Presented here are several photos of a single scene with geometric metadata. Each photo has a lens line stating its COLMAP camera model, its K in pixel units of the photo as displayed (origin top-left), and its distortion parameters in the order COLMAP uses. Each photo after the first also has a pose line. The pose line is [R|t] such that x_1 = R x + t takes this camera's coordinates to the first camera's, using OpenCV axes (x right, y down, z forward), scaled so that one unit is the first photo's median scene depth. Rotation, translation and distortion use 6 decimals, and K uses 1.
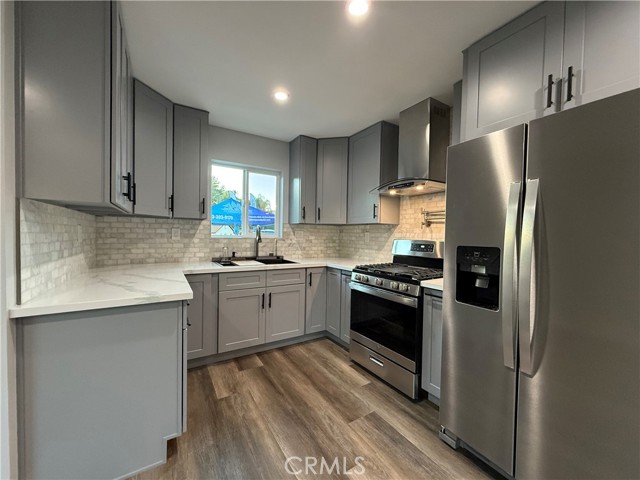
lens RADIAL K [[253.7, 0, 318.2], [0, 253.7, 239.8], [0, 0, 1]] dist [0.000783, 0.000257]
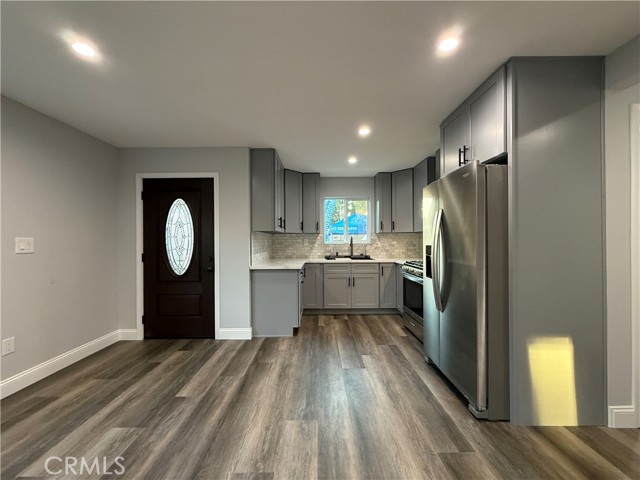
lens RADIAL K [[253.7, 0, 318.2], [0, 253.7, 239.8], [0, 0, 1]] dist [0.000783, 0.000257]
pose [[0.849076, -0.026480, -0.527607, 0.465556], [0.011550, 0.999435, -0.031573, 0.018974], [0.528145, 0.020714, 0.848902, -0.483666]]
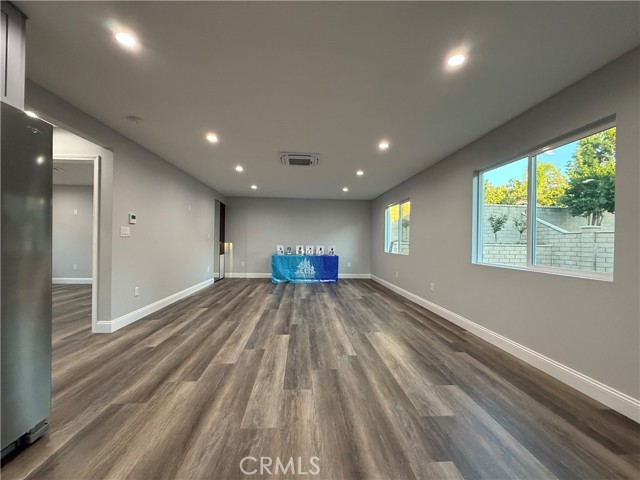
lens RADIAL K [[253.7, 0, 318.2], [0, 253.7, 239.8], [0, 0, 1]] dist [0.000783, 0.000257]
pose [[-0.885049, -0.027616, 0.464678, -0.311713], [-0.019305, 0.999557, 0.022636, 0.024304], [-0.465097, 0.011063, -0.885190, 0.511484]]
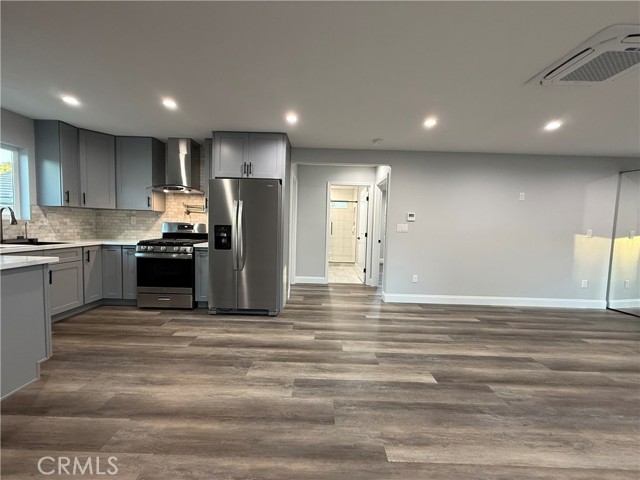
lens RADIAL K [[253.7, 0, 318.2], [0, 253.7, 239.8], [0, 0, 1]] dist [0.000783, 0.000257]
pose [[0.528058, -0.052265, 0.847598, -0.484671], [-0.000800, 0.998073, 0.062042, 0.008535], [-0.849208, -0.033440, 0.526999, -0.533795]]
